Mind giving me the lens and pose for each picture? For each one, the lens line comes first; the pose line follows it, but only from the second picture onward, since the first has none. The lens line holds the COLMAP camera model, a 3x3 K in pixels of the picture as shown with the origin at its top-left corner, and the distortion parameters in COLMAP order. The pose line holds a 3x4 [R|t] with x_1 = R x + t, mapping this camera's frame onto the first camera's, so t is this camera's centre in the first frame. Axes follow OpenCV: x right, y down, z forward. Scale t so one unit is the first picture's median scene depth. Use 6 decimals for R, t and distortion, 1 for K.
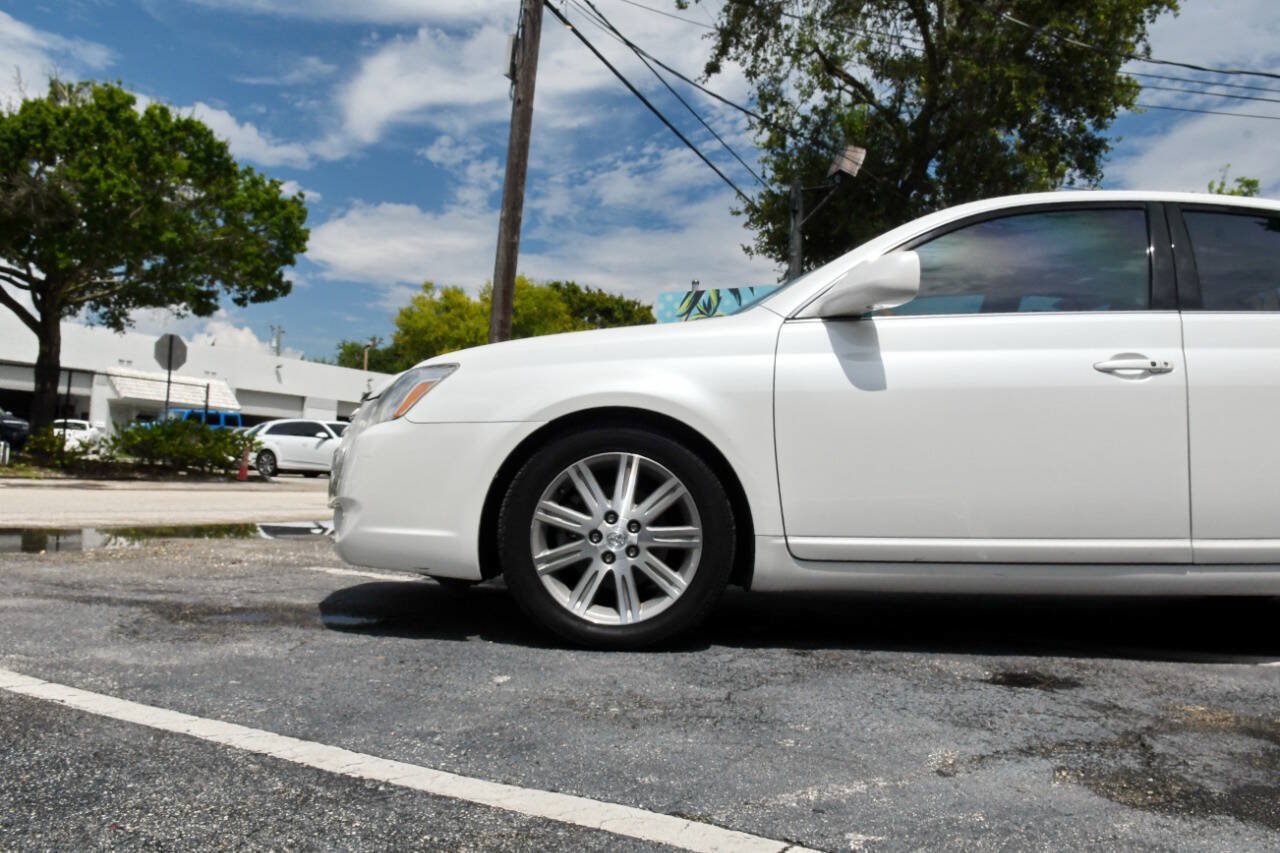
lens RADIAL K [[986.2, 0, 638.0], [0, 986.2, 428.7], [0, 0, 1]] dist [-0.028898, -0.039906]
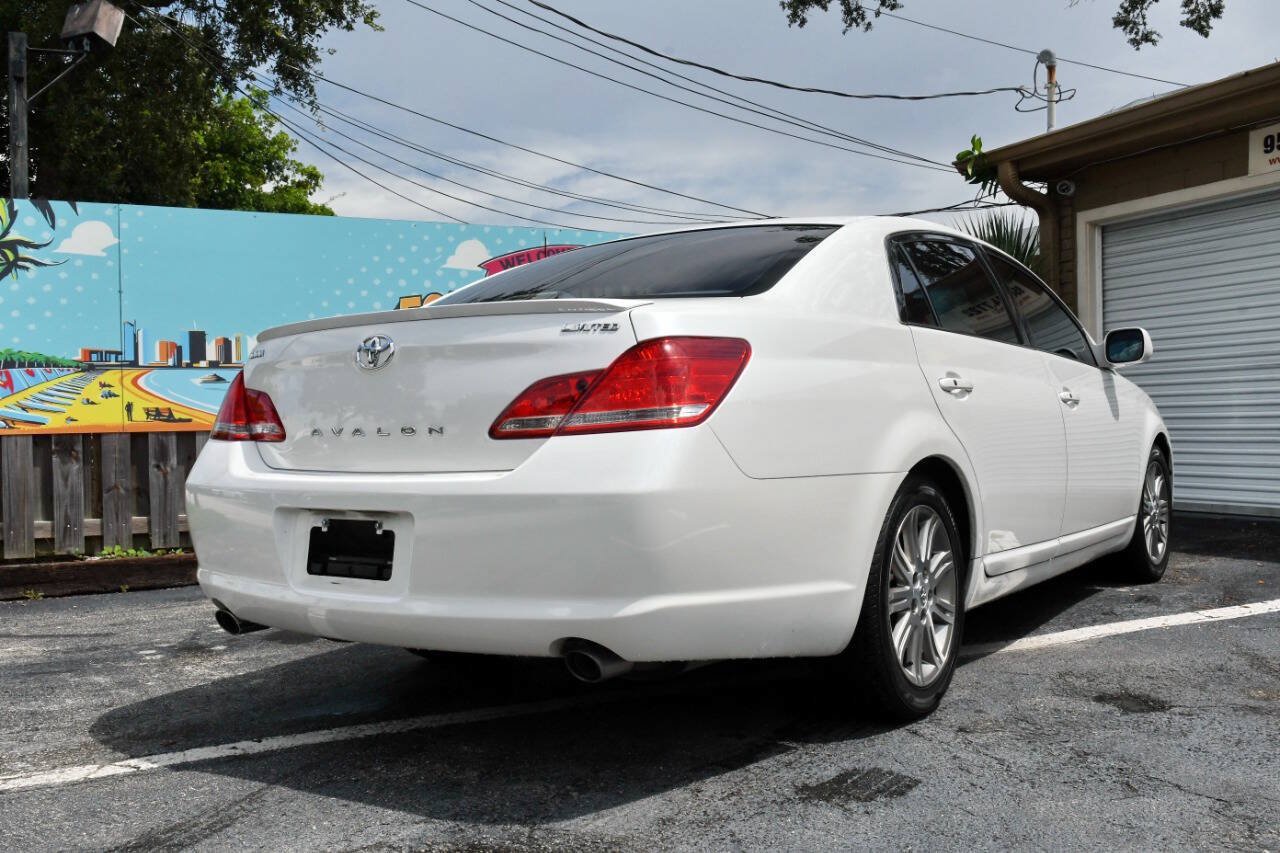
lens RADIAL K [[1175.2, 0, 638.4], [0, 1175.2, 426.0], [0, 0, 1]] dist [0.002205, -0.010903]
pose [[0.591774, -0.051465, 0.804459, -0.160381], [0.003714, 0.998123, 0.061123, -0.021194], [-0.806095, -0.033183, 0.590855, 0.115956]]
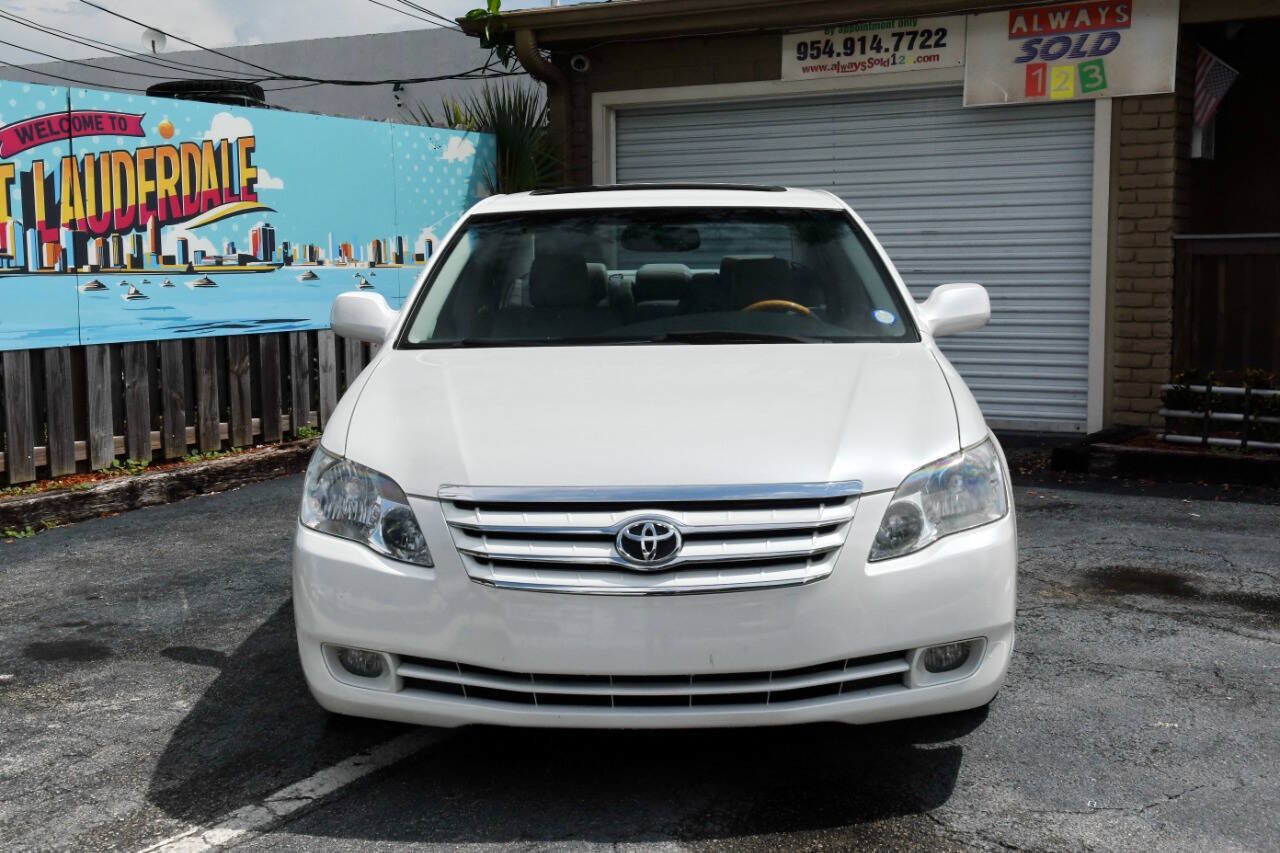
lens RADIAL K [[1574.2, 0, 639.2], [0, 1574.2, 425.0], [0, 0, 1]] dist [0.073311, 0.022273]
pose [[0.048079, -0.147596, 0.987879, -0.291313], [-0.035916, 0.988127, 0.149381, -0.050397], [-0.998198, -0.042663, 0.042207, 0.235161]]
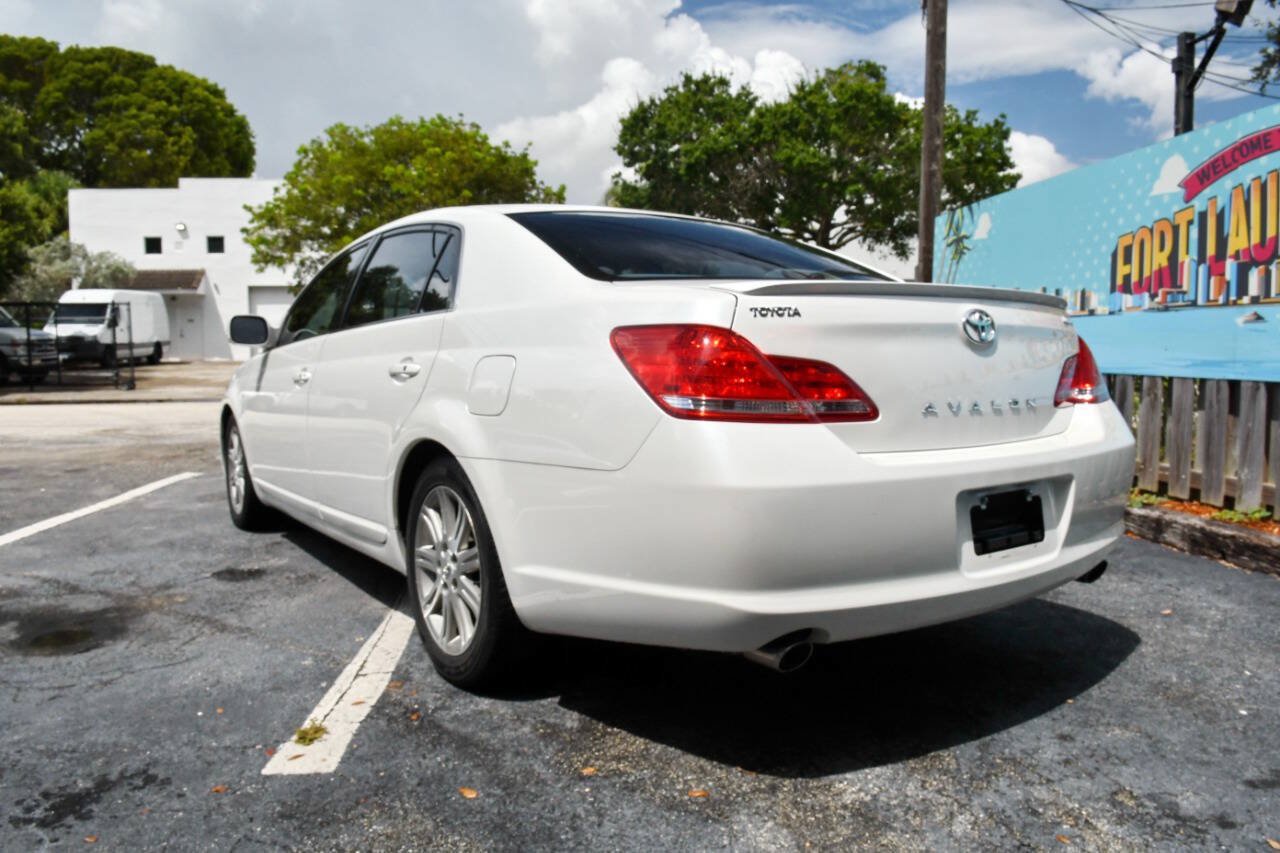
lens RADIAL K [[910.5, 0, 637.6], [0, 910.5, 428.5], [0, 0, 1]] dist [-0.034942, -0.036279]
pose [[0.550836, 0.035003, -0.833879, 0.349193], [0.066421, 0.994113, 0.085604, -0.013146], [0.831966, -0.102541, 0.545269, 0.127083]]
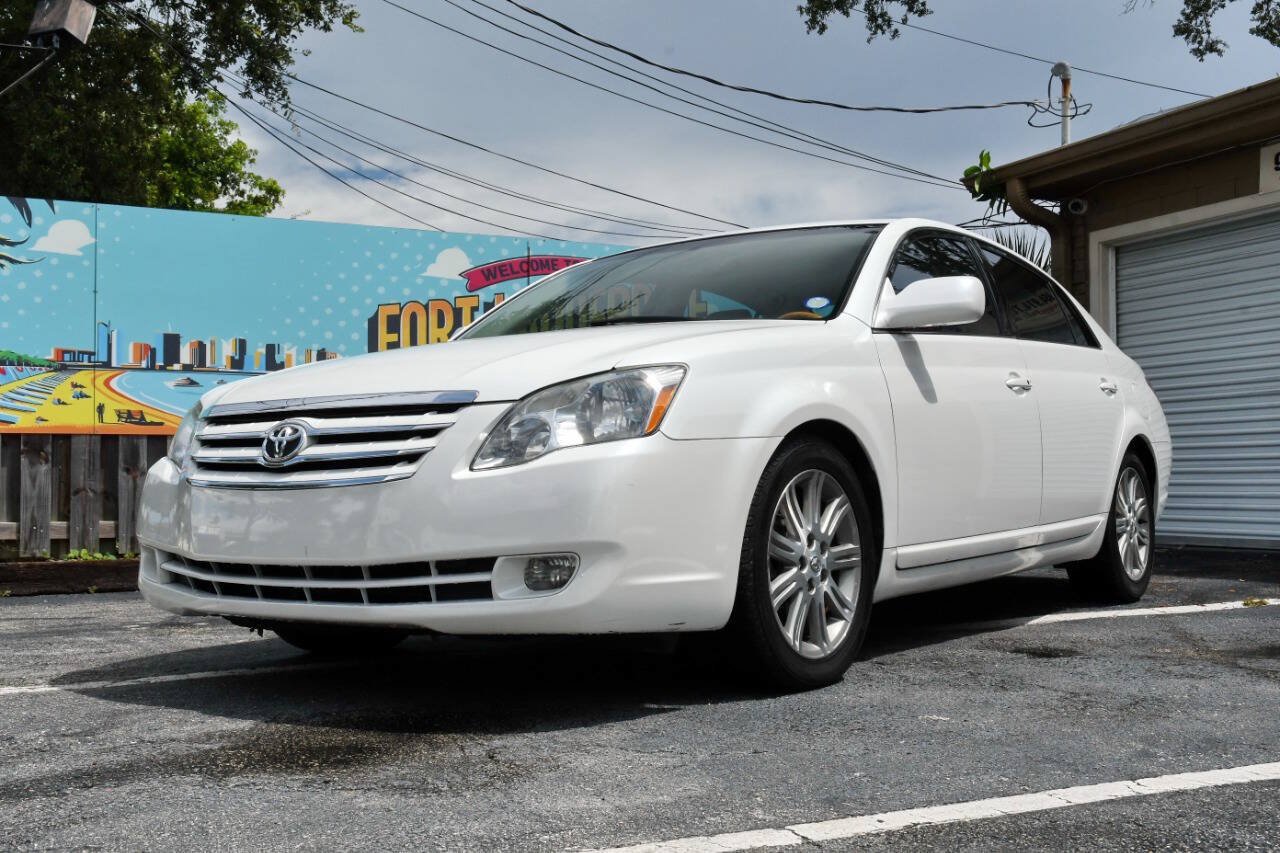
lens RADIAL K [[1375.1, 0, 640.0], [0, 1375.1, 426.5], [0, 0, 1]] dist [0.030792, 0.031316]
pose [[0.594219, -0.005611, 0.804284, -0.208870], [-0.011306, 0.999819, 0.015328, -0.005983], [-0.804224, -0.018201, 0.594048, 0.068941]]
